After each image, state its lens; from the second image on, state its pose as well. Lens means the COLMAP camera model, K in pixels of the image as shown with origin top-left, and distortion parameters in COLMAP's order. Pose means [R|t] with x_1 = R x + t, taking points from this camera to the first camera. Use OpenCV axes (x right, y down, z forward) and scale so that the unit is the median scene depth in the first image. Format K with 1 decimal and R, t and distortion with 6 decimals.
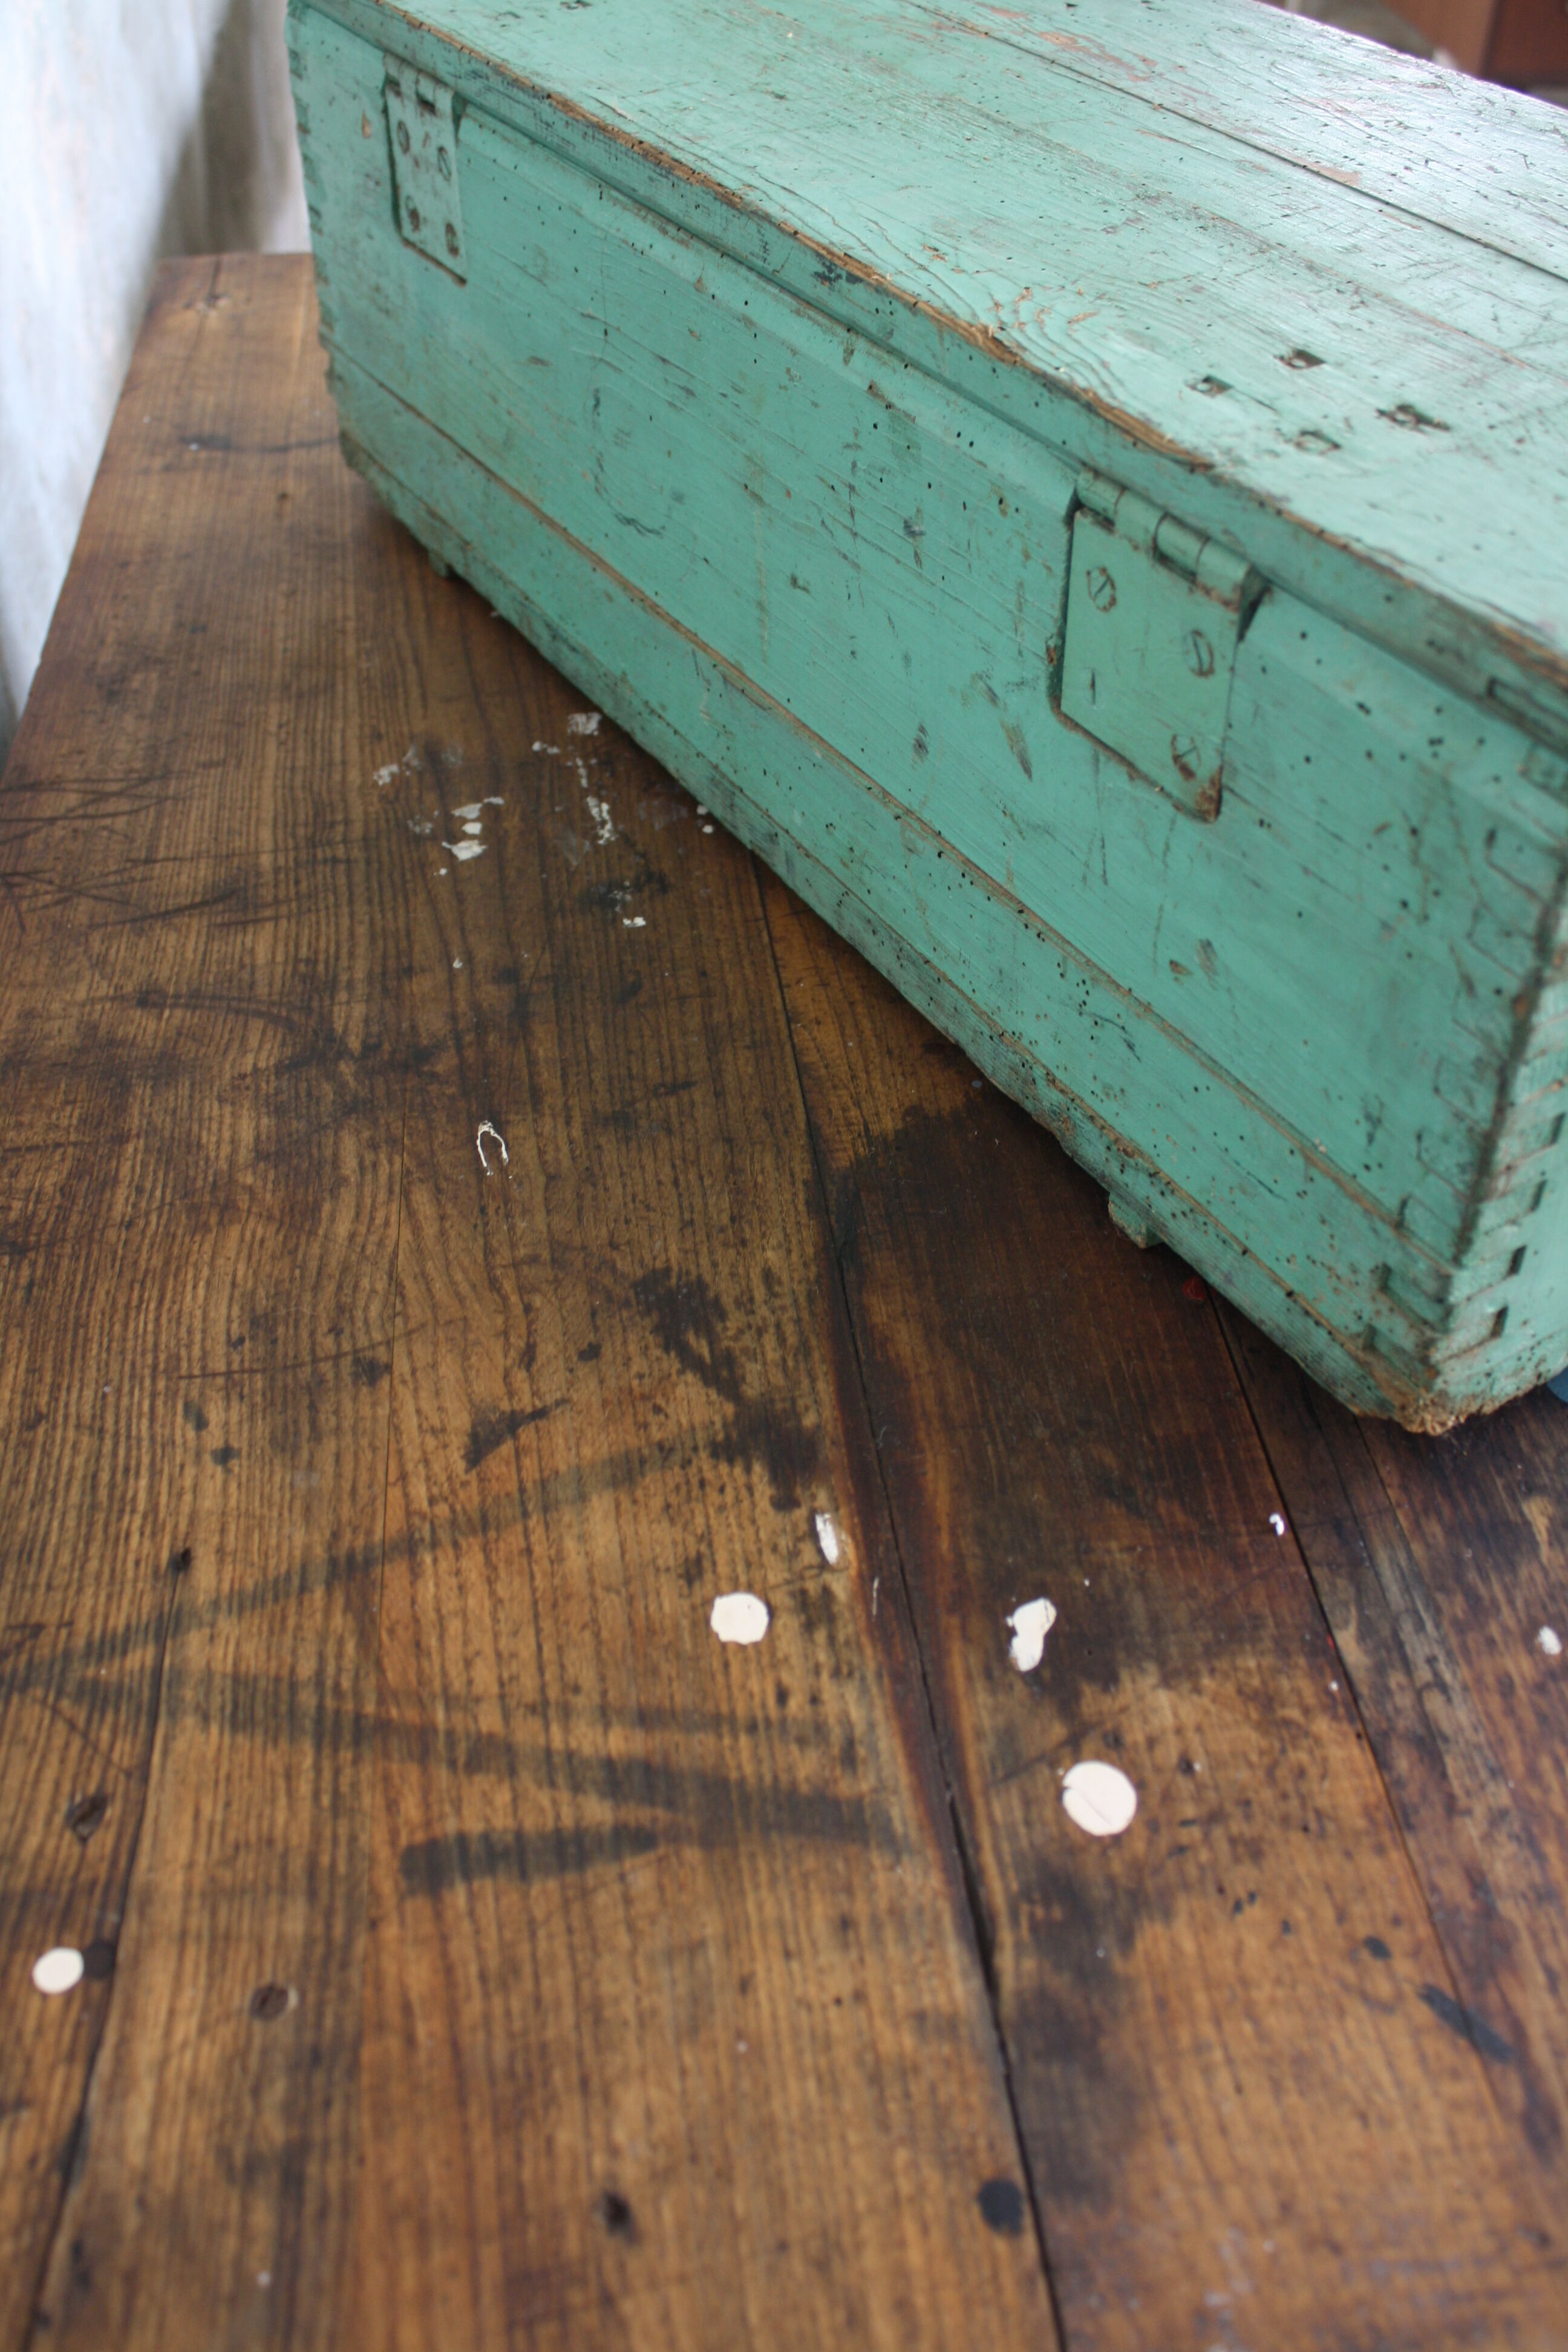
lens RADIAL K [[2378.4, 0, 784.0], [0, 2378.4, 1176.0], [0, 0, 1]] dist [-0.133776, 0.142583]
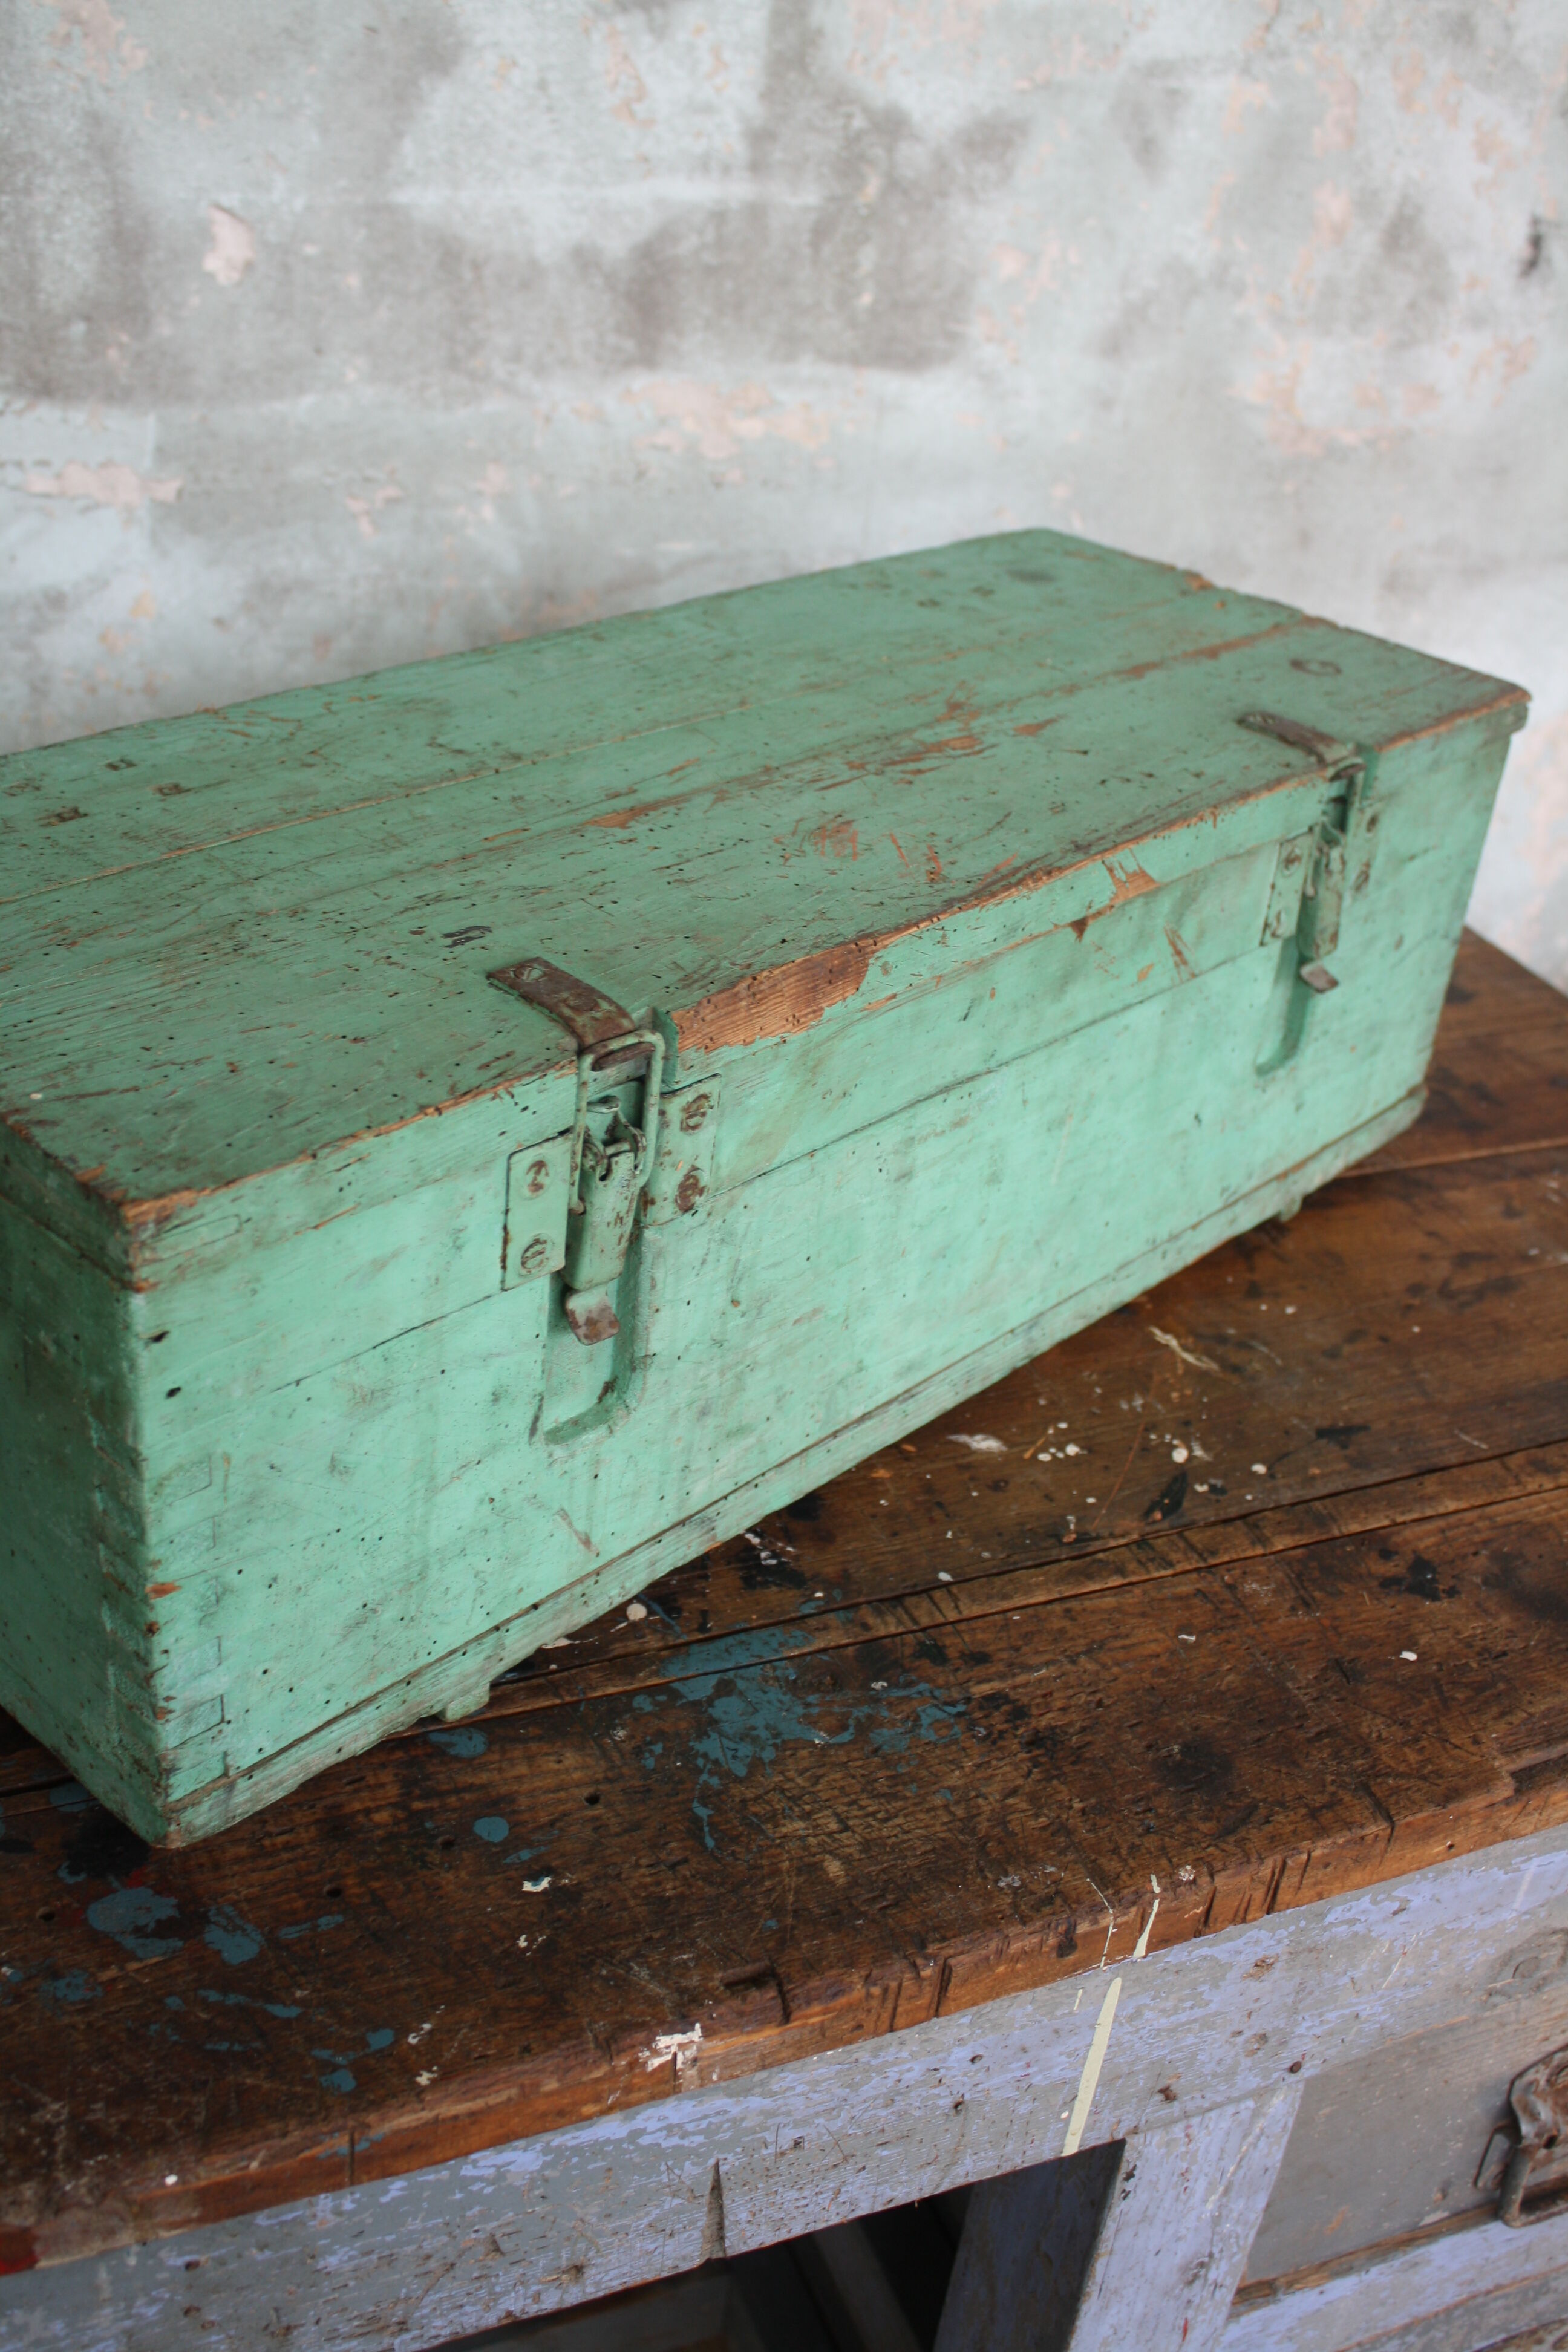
lens RADIAL K [[2378.4, 0, 784.0], [0, 2378.4, 1176.0], [0, 0, 1]] dist [-0.133776, 0.142583]
pose [[0.272305, 0.505659, -0.818632, 1.488736], [-0.697129, 0.690094, 0.194374, -0.685710], [0.663220, 0.517764, 0.540425, 0.607900]]
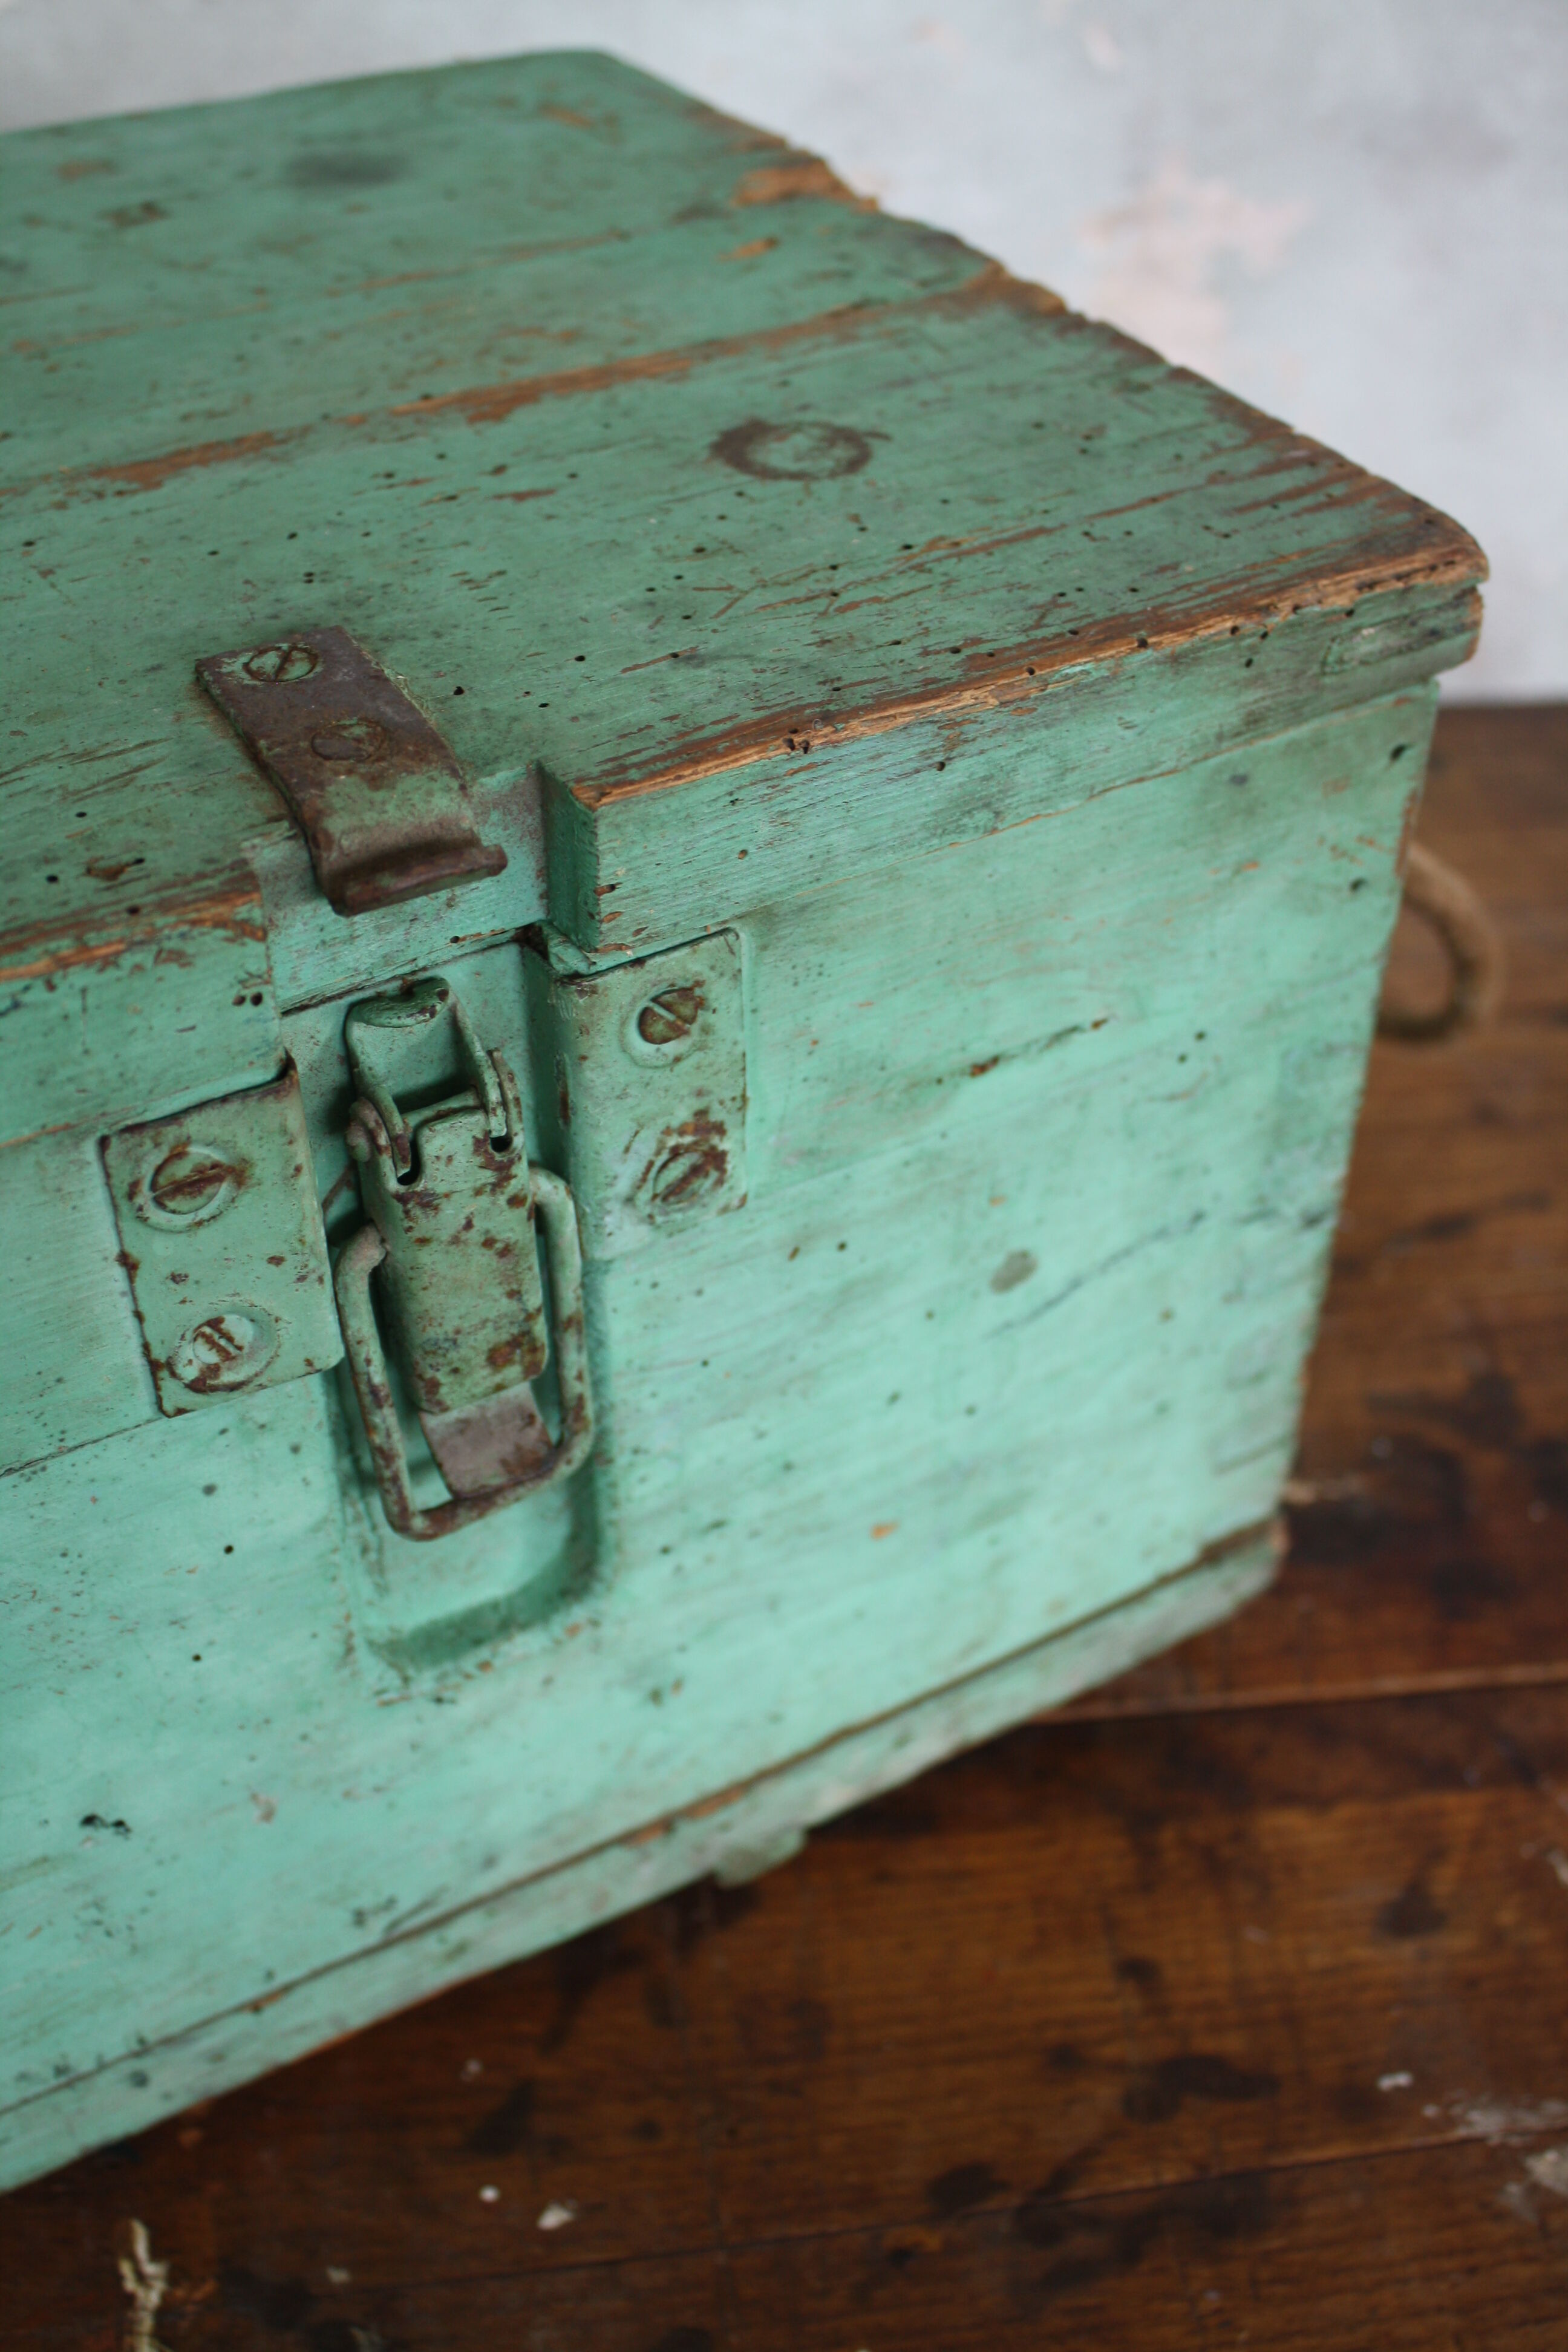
lens RADIAL K [[2478.6, 0, 784.0], [0, 2478.6, 1176.0], [0, 0, 1]] dist [-0.096401, 0.009026]
pose [[-0.030842, 0.635865, -0.771184, 0.565616], [-0.658794, 0.567312, 0.494114, -1.075221], [0.751691, 0.523290, 0.401407, 1.458195]]
